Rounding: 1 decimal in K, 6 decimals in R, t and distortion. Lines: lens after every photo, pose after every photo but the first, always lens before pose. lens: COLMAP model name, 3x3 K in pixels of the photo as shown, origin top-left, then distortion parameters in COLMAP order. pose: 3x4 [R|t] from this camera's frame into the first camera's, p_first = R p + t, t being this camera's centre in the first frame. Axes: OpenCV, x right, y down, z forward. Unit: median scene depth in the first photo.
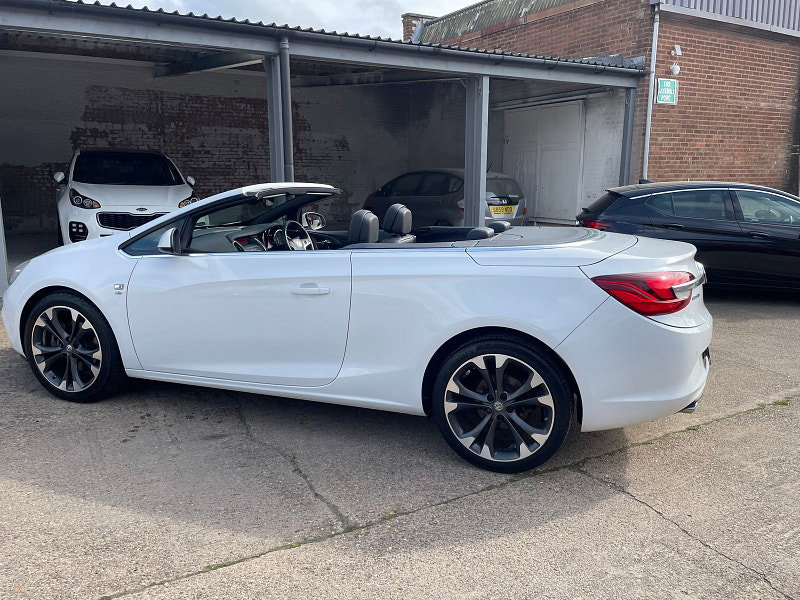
lens RADIAL K [[640.9, 0, 405.8], [0, 640.9, 290.4], [0, 0, 1]] dist [0.090221, -0.119981]
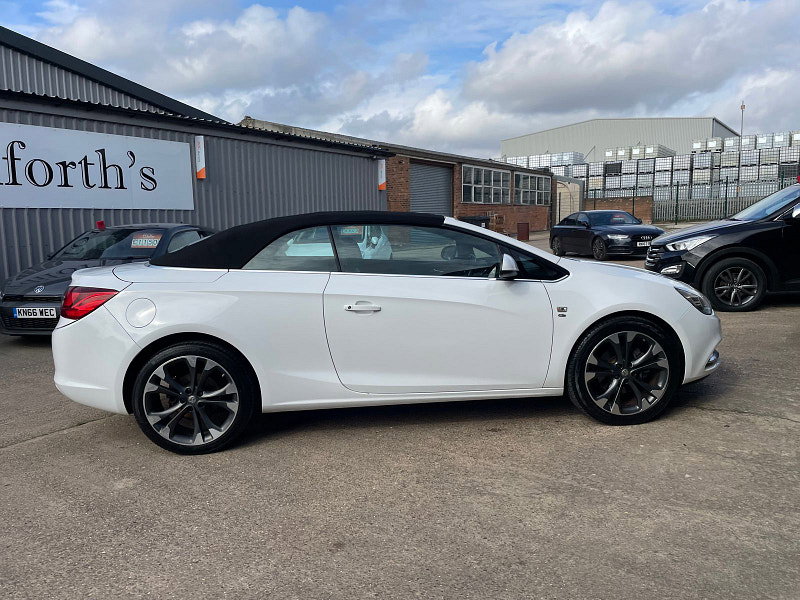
lens RADIAL K [[601.7, 0, 404.2], [0, 601.7, 307.0], [0, 0, 1]] dist [0.085022, -0.110194]
pose [[-0.912853, 0.071009, -0.402067, 0.300397], [-0.055118, 0.954313, 0.293681, -0.320798], [0.404551, 0.290249, -0.867234, 1.938178]]
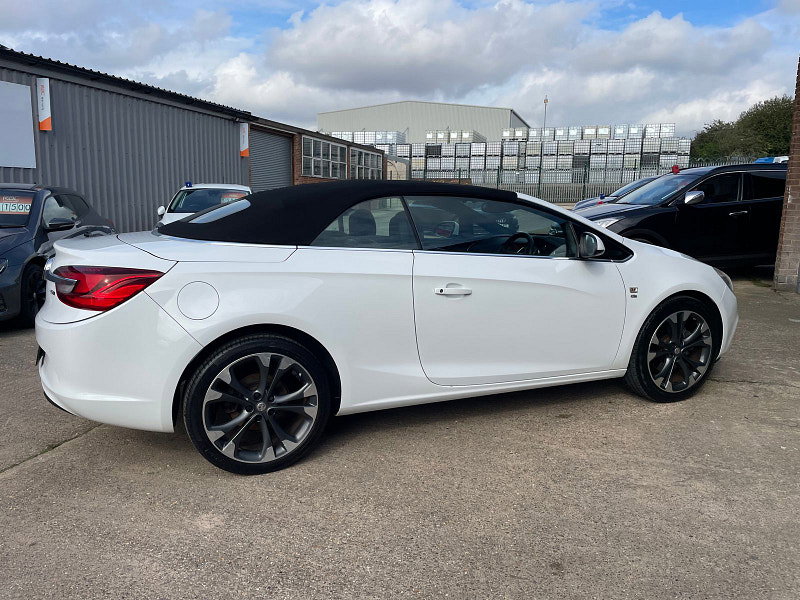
lens RADIAL K [[601.7, 0, 404.6], [0, 601.7, 305.8], [0, 0, 1]] dist [0.085022, -0.110194]
pose [[-0.744072, 0.102032, -0.660262, 0.557677], [-0.136664, 0.944128, 0.299910, -0.267333], [0.653972, 0.313389, -0.688555, 1.663360]]
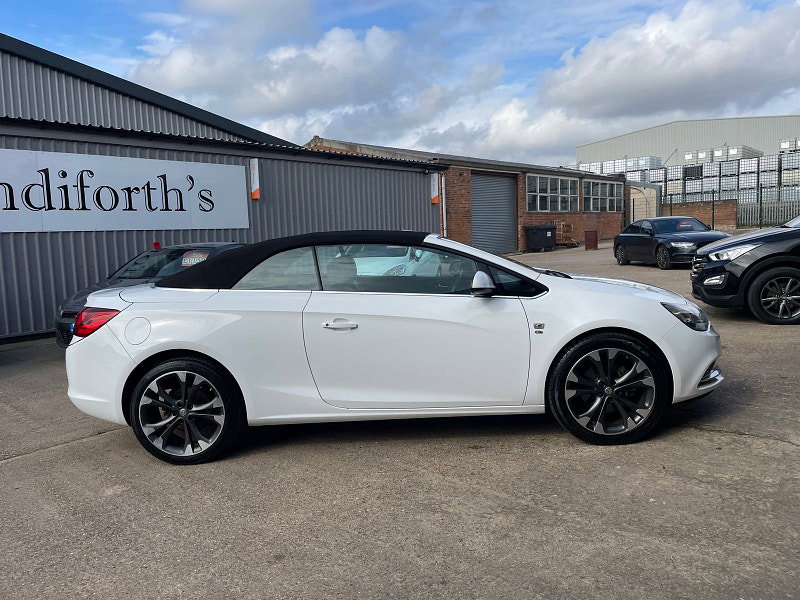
lens RADIAL K [[601.7, 0, 405.1], [0, 601.7, 294.7], [0, 0, 1]] dist [0.085022, -0.110194]
pose [[-0.955966, 0.064869, -0.286218, 0.171257], [-0.013136, 0.964831, 0.262544, -0.342845], [0.293183, 0.254743, -0.921493, 2.006402]]
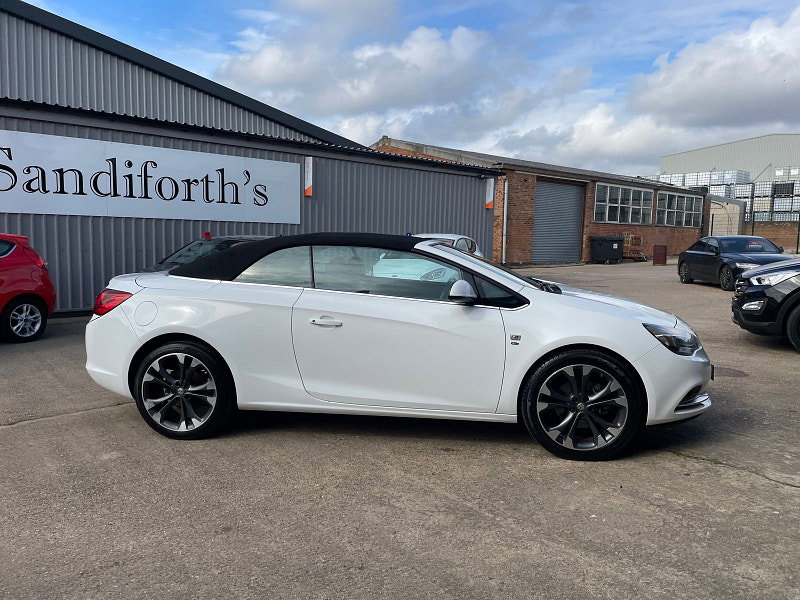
lens RADIAL K [[601.7, 0, 403.7], [0, 601.7, 304.1], [0, 0, 1]] dist [0.085022, -0.110194]
pose [[-0.984517, -0.000269, -0.175287, 0.057098], [-0.049959, 0.958952, 0.279132, -0.359180], [0.168016, 0.283567, -0.944119, 2.067481]]
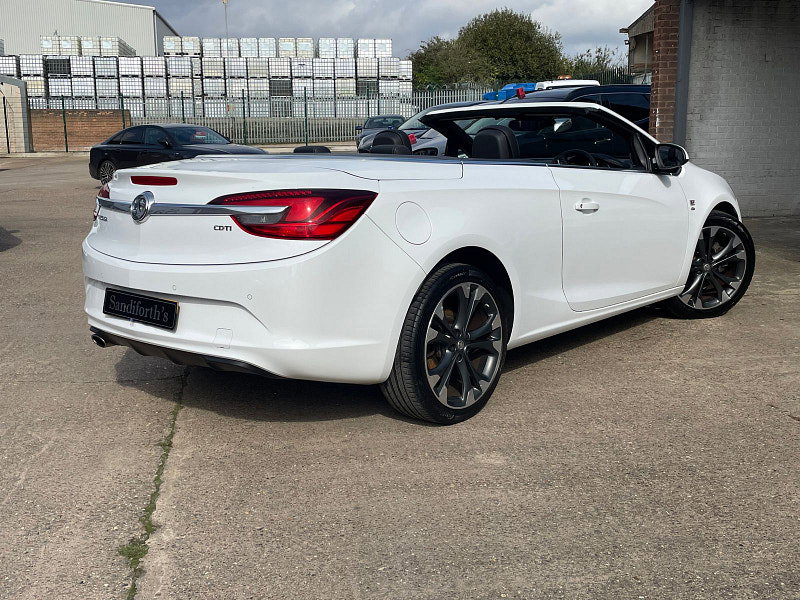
lens RADIAL K [[872.4, 0, 396.6], [0, 872.4, 301.0], [0, 0, 1]] dist [0.060561, 0.000000]
pose [[-0.381511, 0.163531, -0.909784, 1.047609], [-0.158149, 0.958167, 0.238547, -0.171862], [0.910735, 0.234890, -0.339689, 1.349517]]
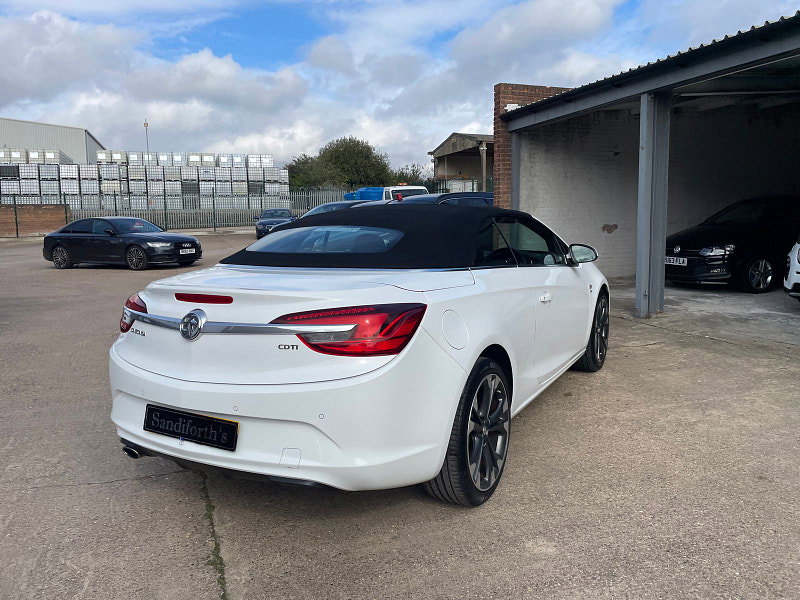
lens RADIAL K [[601.7, 0, 405.1], [0, 601.7, 290.1], [0, 0, 1]] dist [0.085022, -0.110194]
pose [[-0.172287, 0.106203, -0.979305, 0.898578], [-0.161191, 0.977730, 0.134390, -0.162676], [0.971769, 0.181009, -0.151331, 1.111410]]
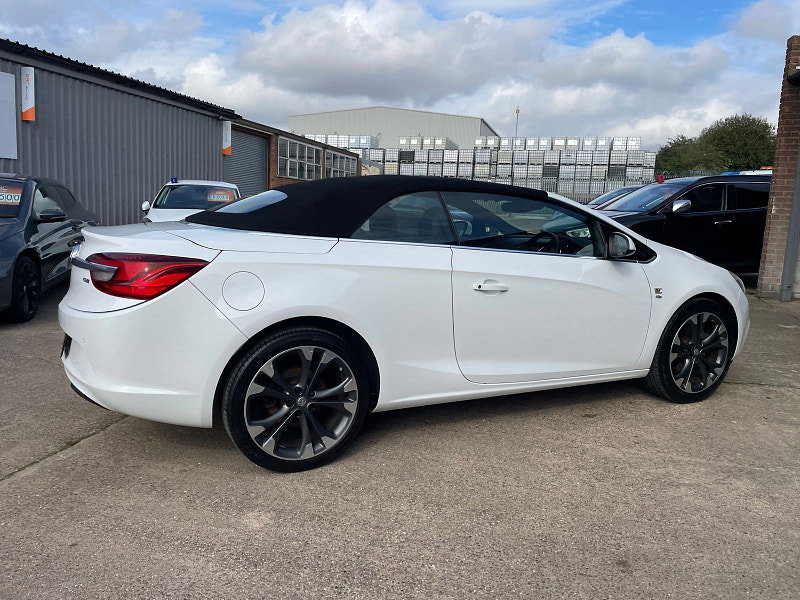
lens RADIAL K [[601.7, 0, 405.1], [0, 601.7, 294.2], [0, 0, 1]] dist [0.085022, -0.110194]
pose [[-0.707095, 0.071519, -0.703492, 0.616779], [-0.168527, 0.949160, 0.265884, -0.240588], [0.686742, 0.306563, -0.659094, 1.602342]]
